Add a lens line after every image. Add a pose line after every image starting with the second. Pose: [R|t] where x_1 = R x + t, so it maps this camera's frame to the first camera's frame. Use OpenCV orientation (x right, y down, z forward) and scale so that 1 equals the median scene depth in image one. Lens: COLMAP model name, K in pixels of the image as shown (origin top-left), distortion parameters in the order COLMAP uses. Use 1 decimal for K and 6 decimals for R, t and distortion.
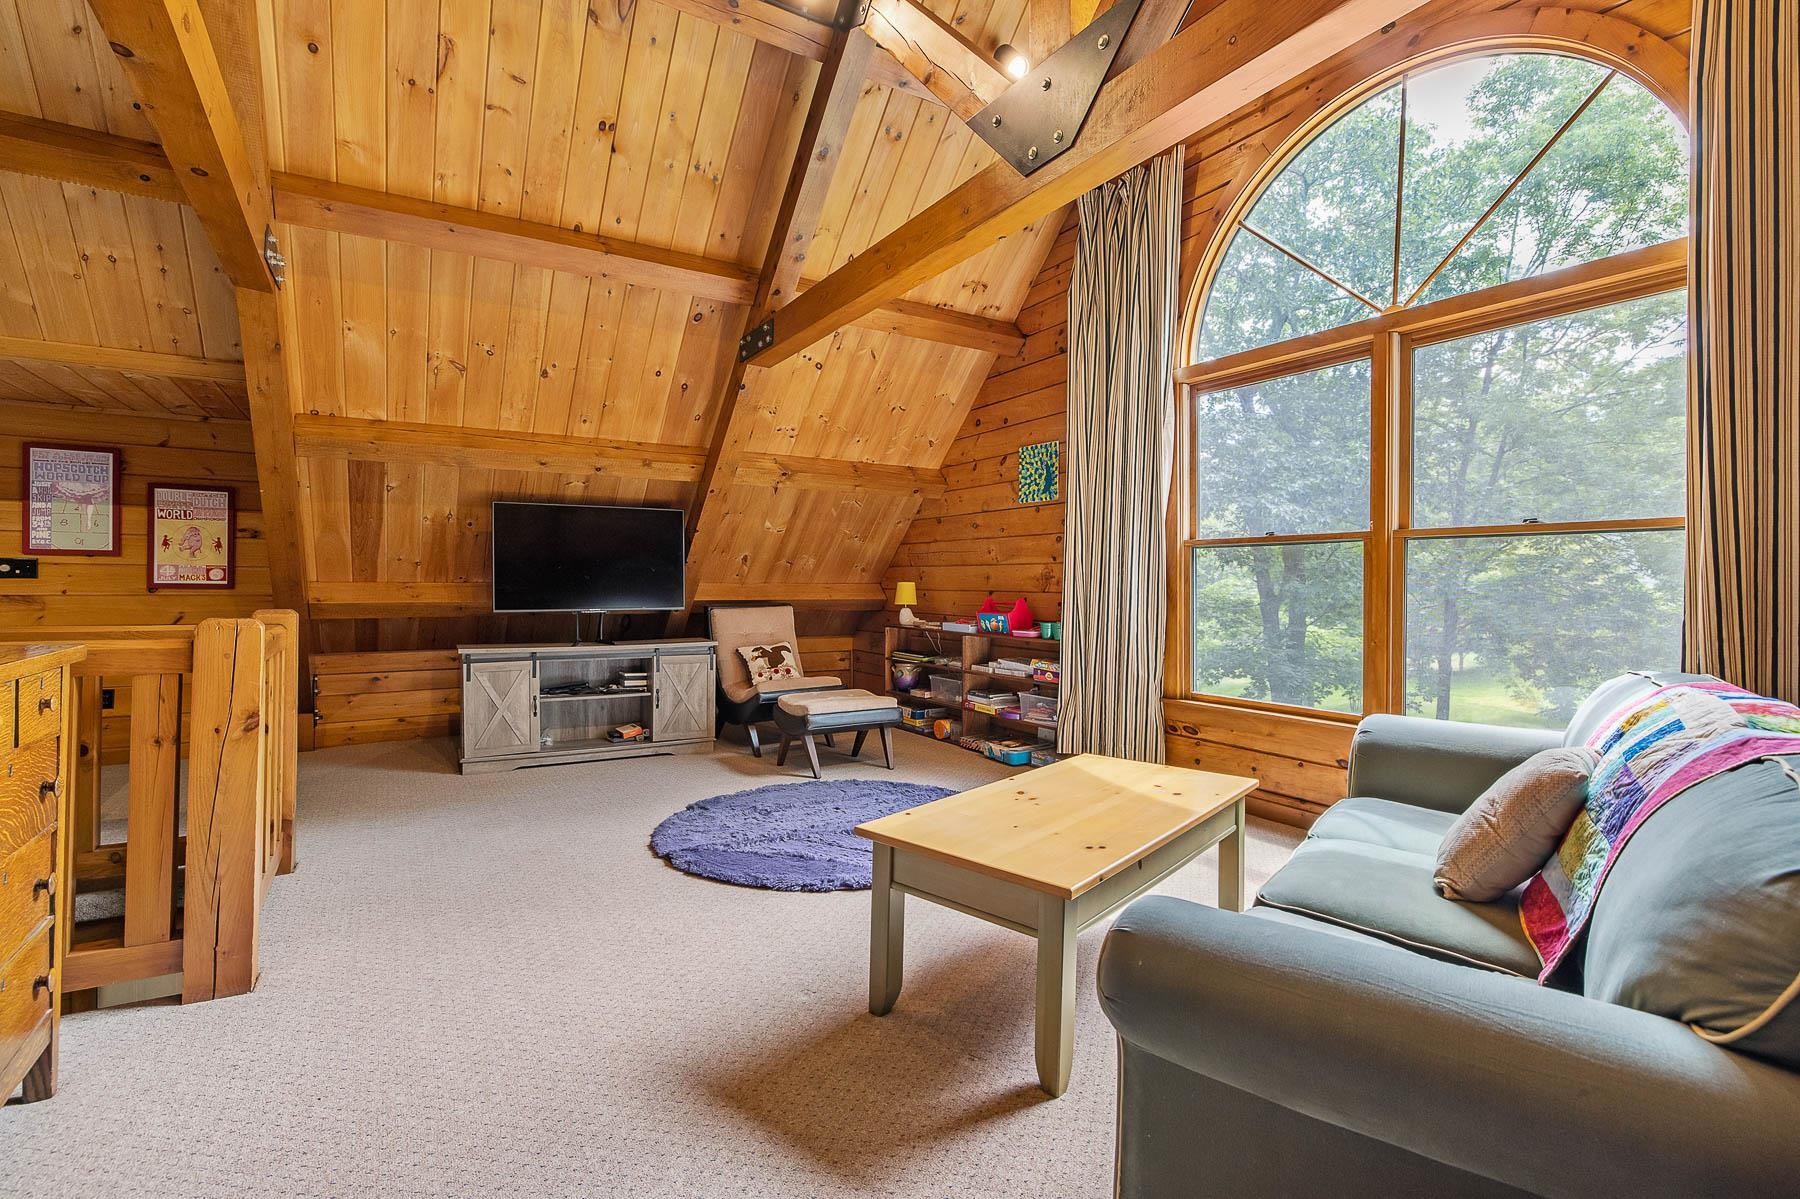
lens RADIAL K [[826.9, 0, 900.3], [0, 826.9, 582.2], [0, 0, 1]] dist [-0.006515, 0.000500]
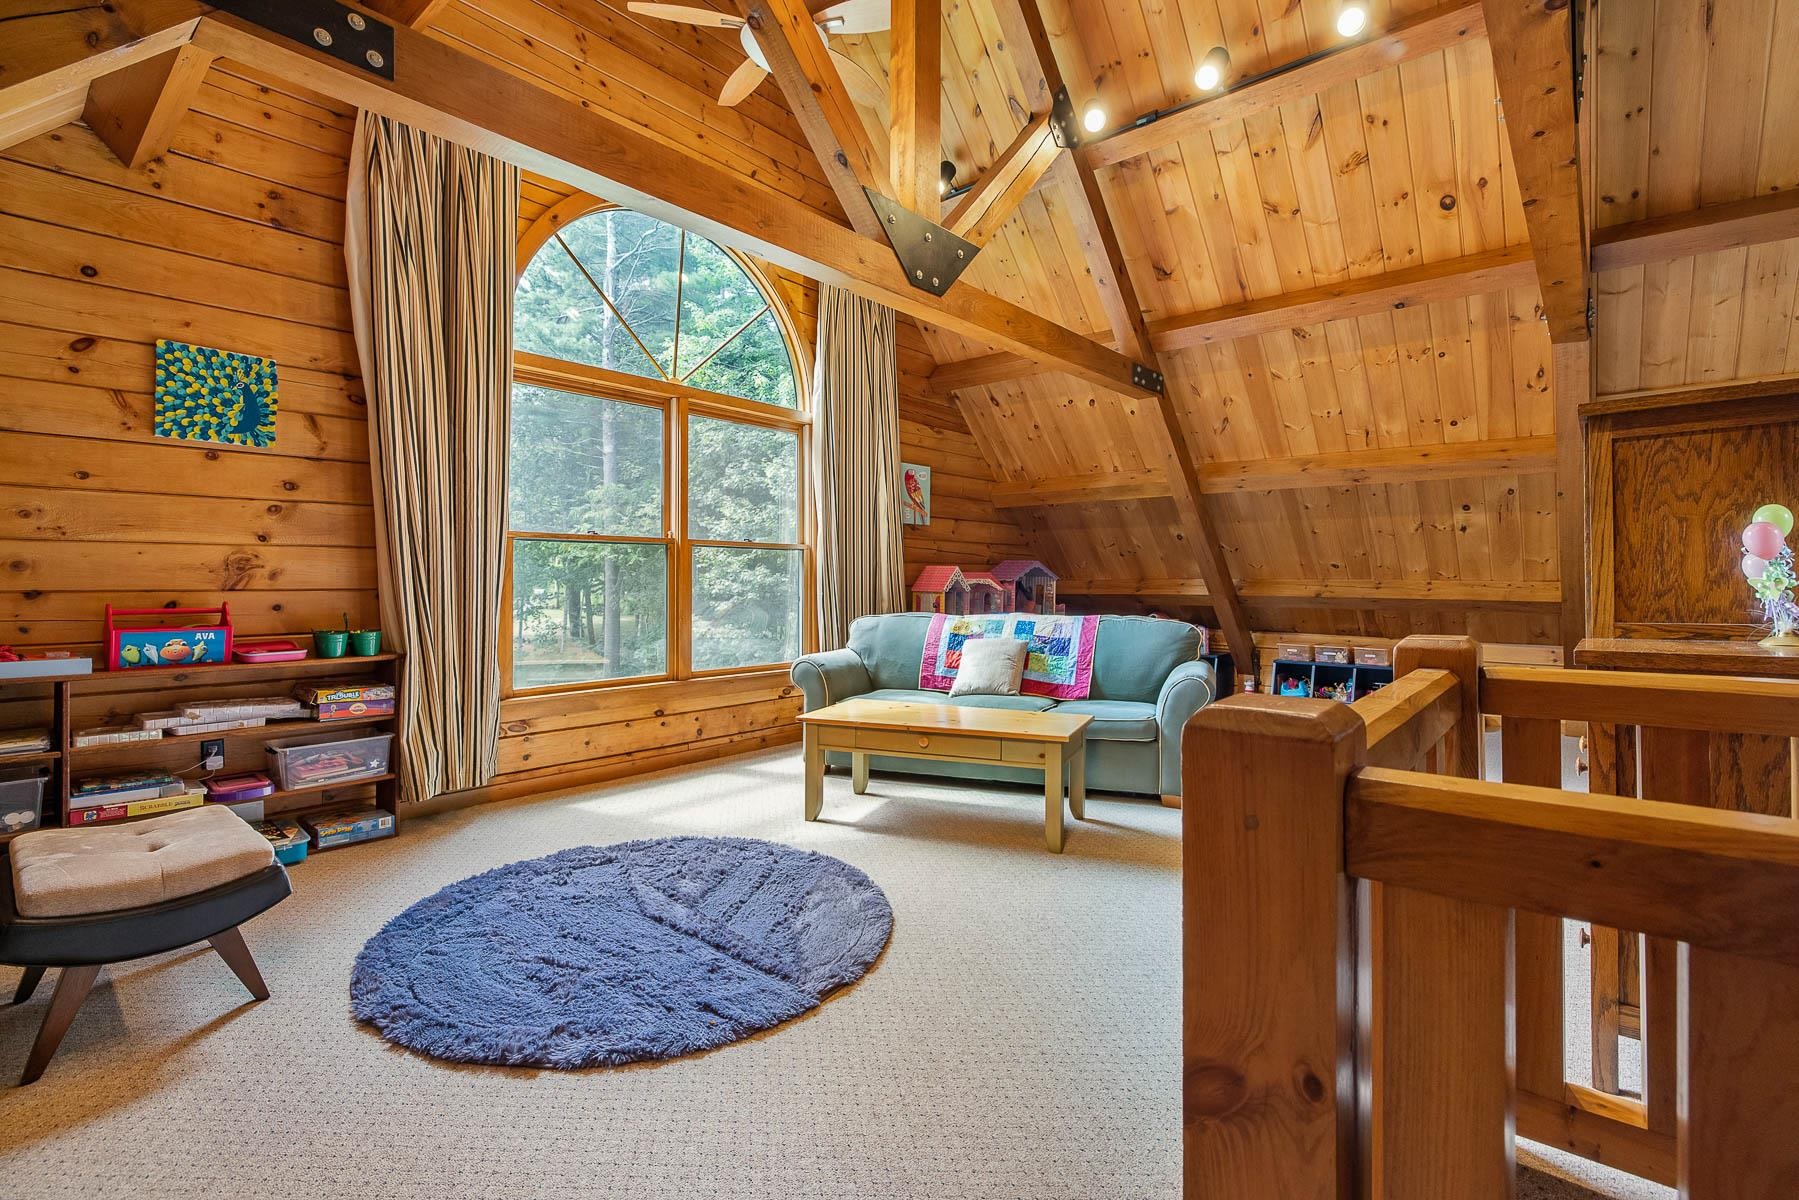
lens RADIAL K [[826.4, 0, 899.8], [0, 826.4, 582.7], [0, 0, 1]] dist [-0.006515, 0.000500]
pose [[-0.301151, -0.014421, 0.953467, -0.574450], [-0.006693, 0.999893, 0.013009, -0.005223], [-0.953553, -0.002463, -0.301215, 0.706956]]
